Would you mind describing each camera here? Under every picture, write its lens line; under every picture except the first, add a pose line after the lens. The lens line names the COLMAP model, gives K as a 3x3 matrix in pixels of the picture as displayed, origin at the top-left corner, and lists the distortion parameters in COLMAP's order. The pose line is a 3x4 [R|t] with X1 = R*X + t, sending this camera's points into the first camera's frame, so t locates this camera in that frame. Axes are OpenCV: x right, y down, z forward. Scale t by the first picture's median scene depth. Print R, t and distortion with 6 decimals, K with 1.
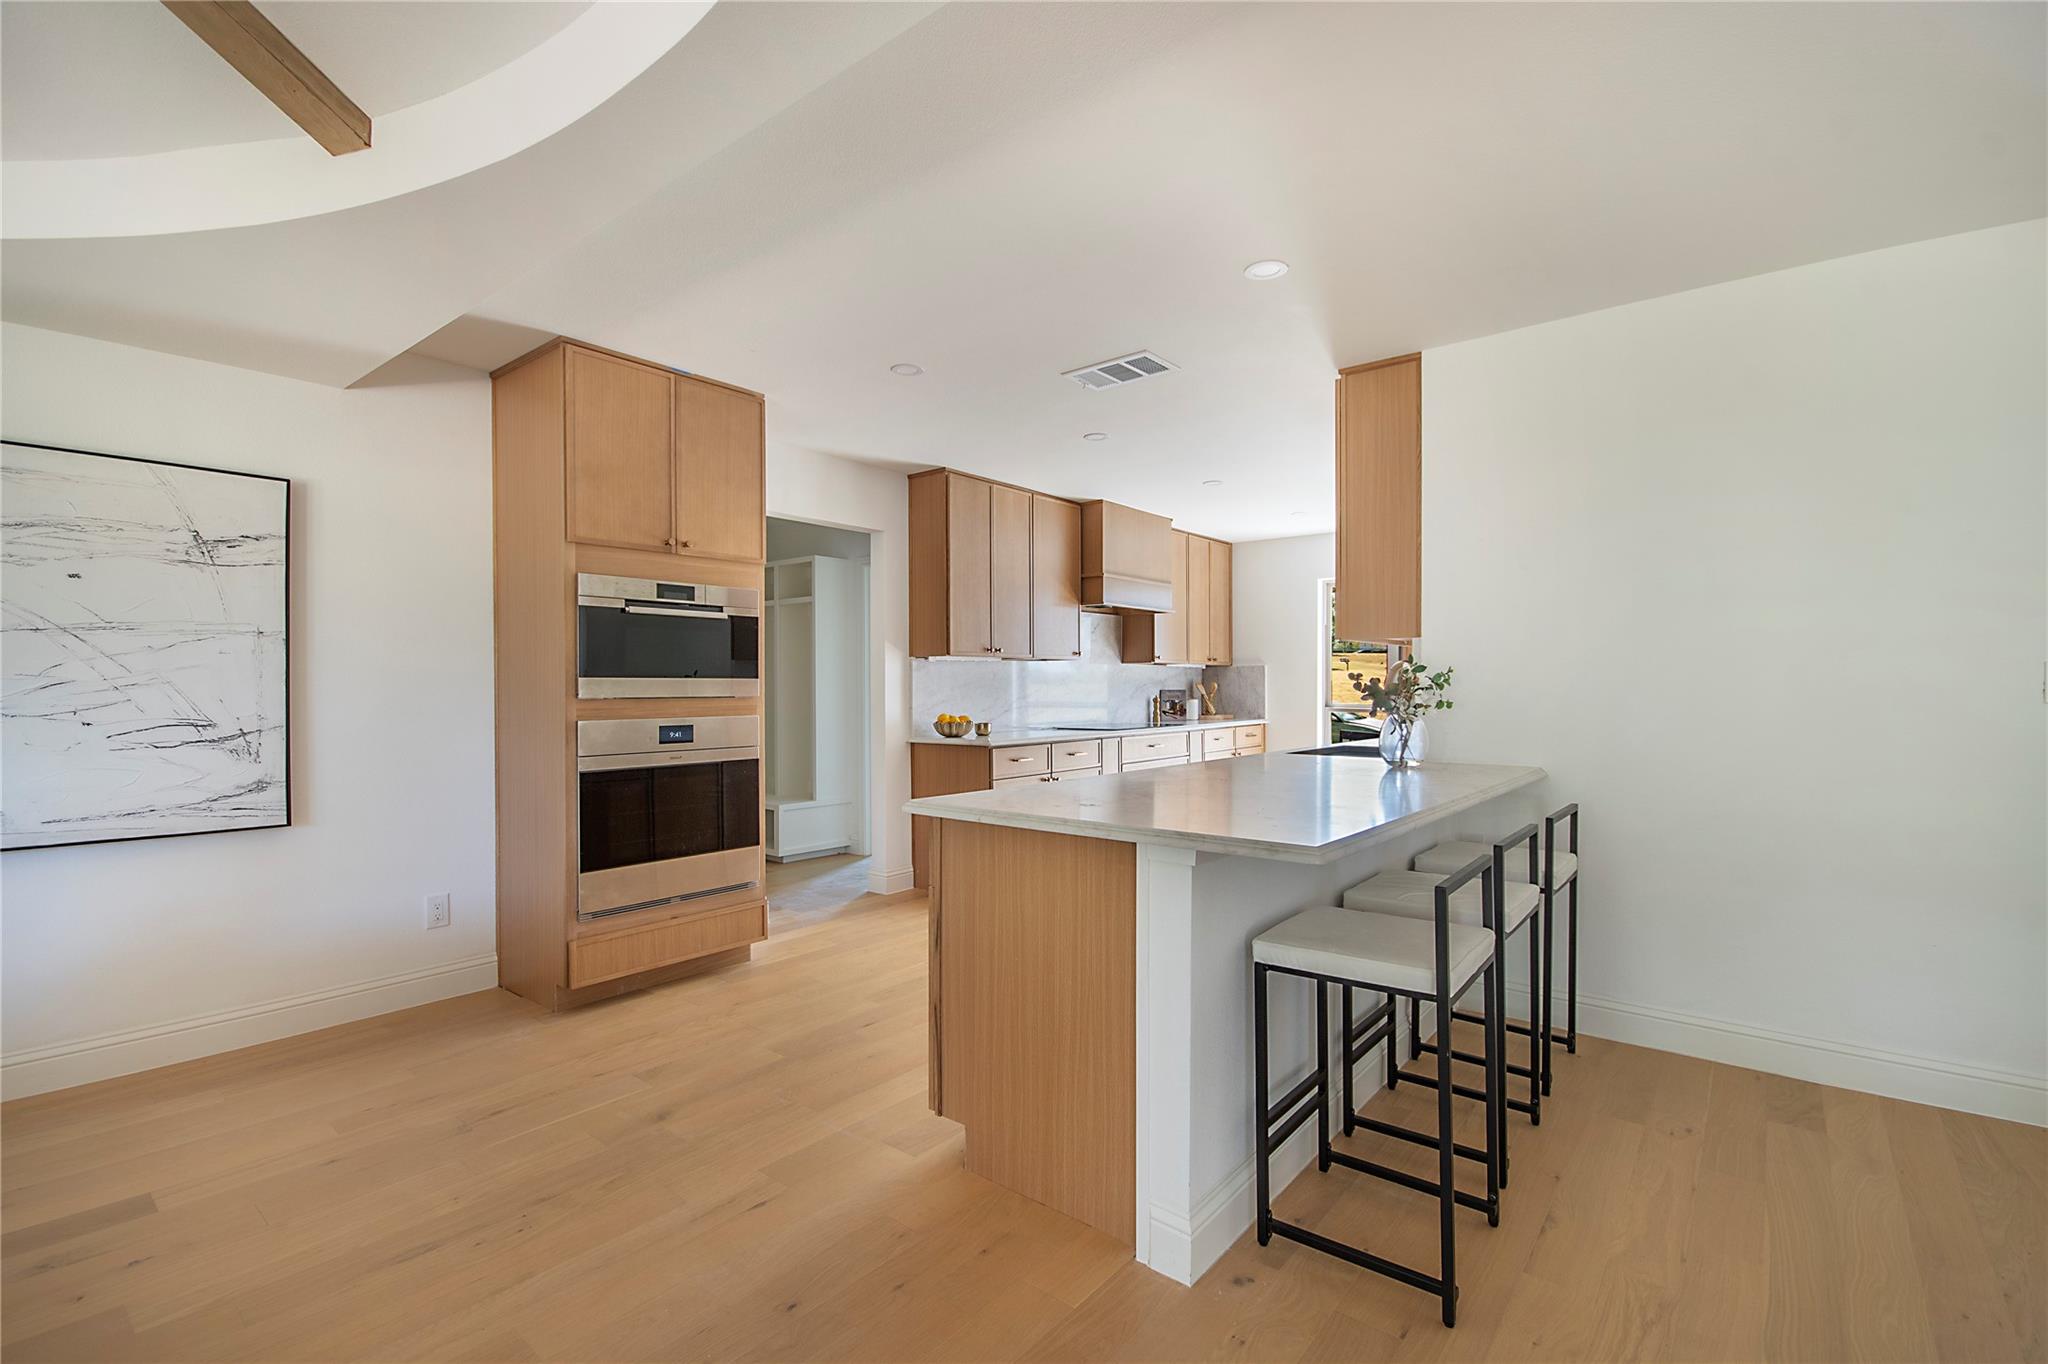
lens RADIAL K [[924.8, 0, 1021.6], [0, 924.8, 686.3], [0, 0, 1]] dist [0.007339, -0.005040]
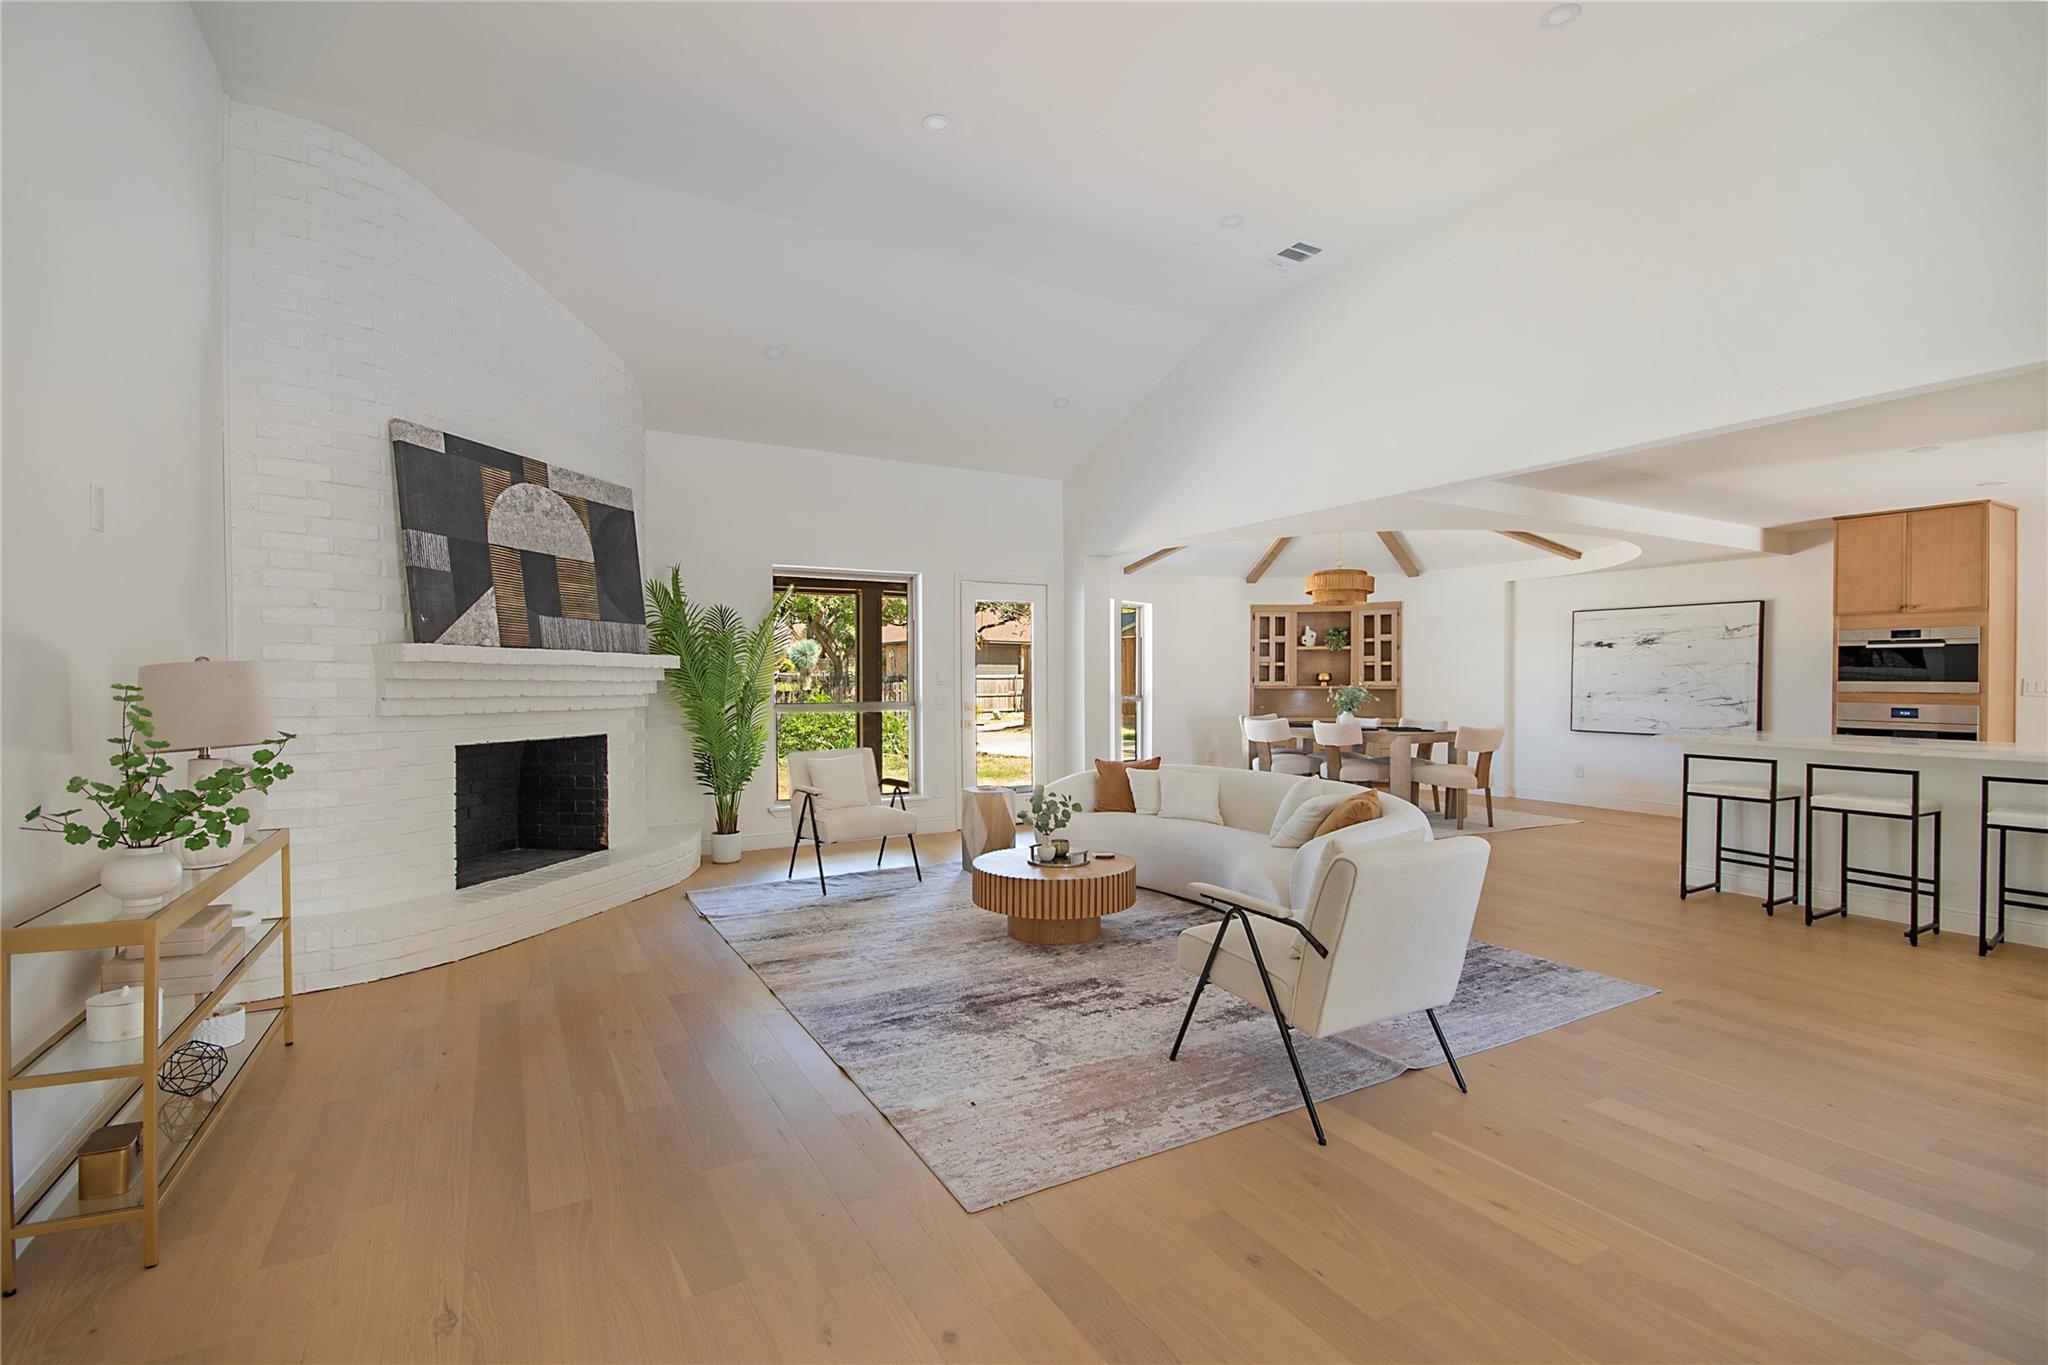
lens RADIAL K [[924.8, 0, 1040.4], [0, 924.8, 682.3], [0, 0, 1]] dist [0.007339, -0.005040]
pose [[-0.350901, 0.013772, -0.936311, 2.025611], [0.006000, 0.999904, 0.012459, -0.042917], [0.936394, -0.001246, -0.350950, 0.067359]]
